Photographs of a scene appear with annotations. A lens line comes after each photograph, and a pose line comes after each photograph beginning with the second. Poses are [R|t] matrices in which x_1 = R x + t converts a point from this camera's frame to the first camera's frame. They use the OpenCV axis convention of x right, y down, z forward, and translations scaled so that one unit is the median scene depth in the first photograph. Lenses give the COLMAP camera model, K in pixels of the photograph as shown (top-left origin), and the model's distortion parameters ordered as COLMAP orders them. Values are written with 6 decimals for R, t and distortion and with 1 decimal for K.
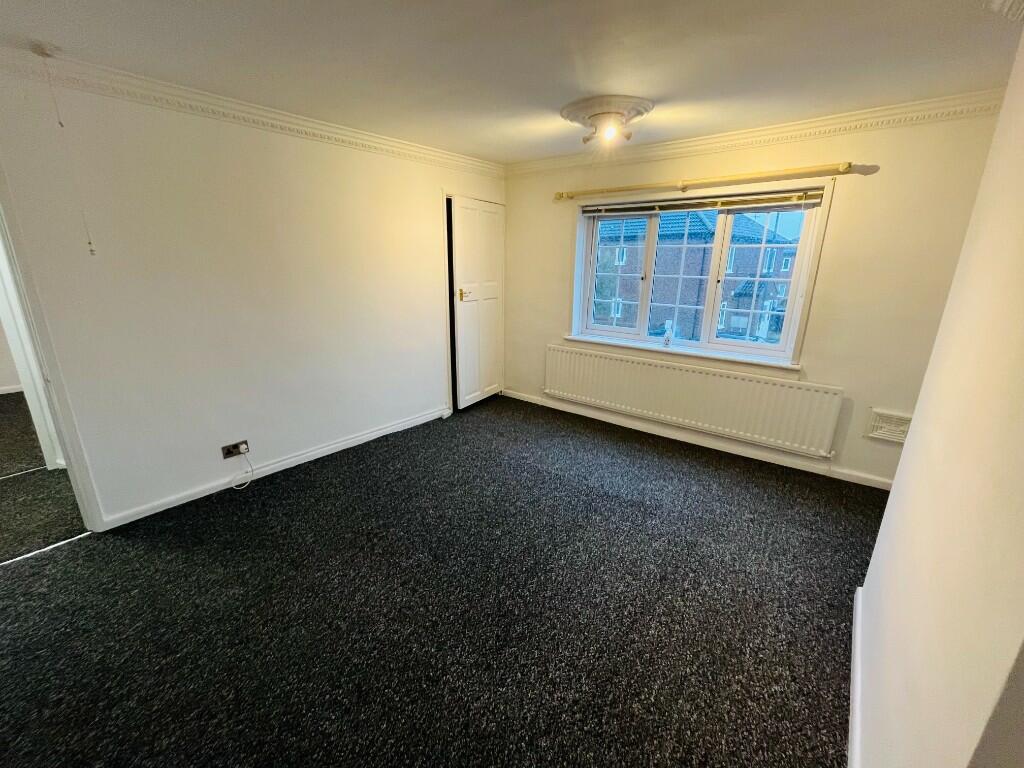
lens RADIAL K [[415.5, 0, 512.0], [0, 415.5, 384.0], [0, 0, 1]] dist [-0.000383, -0.000369]
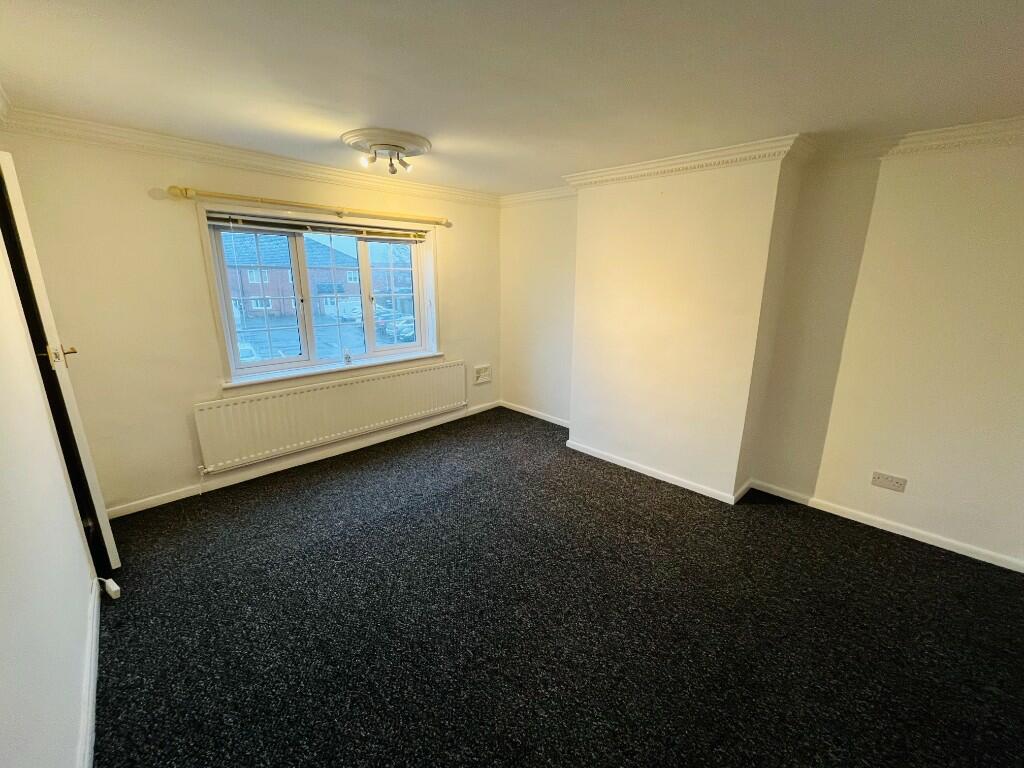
lens RADIAL K [[413.1, 0, 512.0], [0, 413.1, 384.0], [0, 0, 1]] dist [-0.011427, 0.000021]
pose [[0.128939, -0.253351, 0.958743, -0.702670], [0.278995, 0.937029, 0.210092, -0.177895], [-0.951597, 0.240396, 0.191503, 0.530623]]
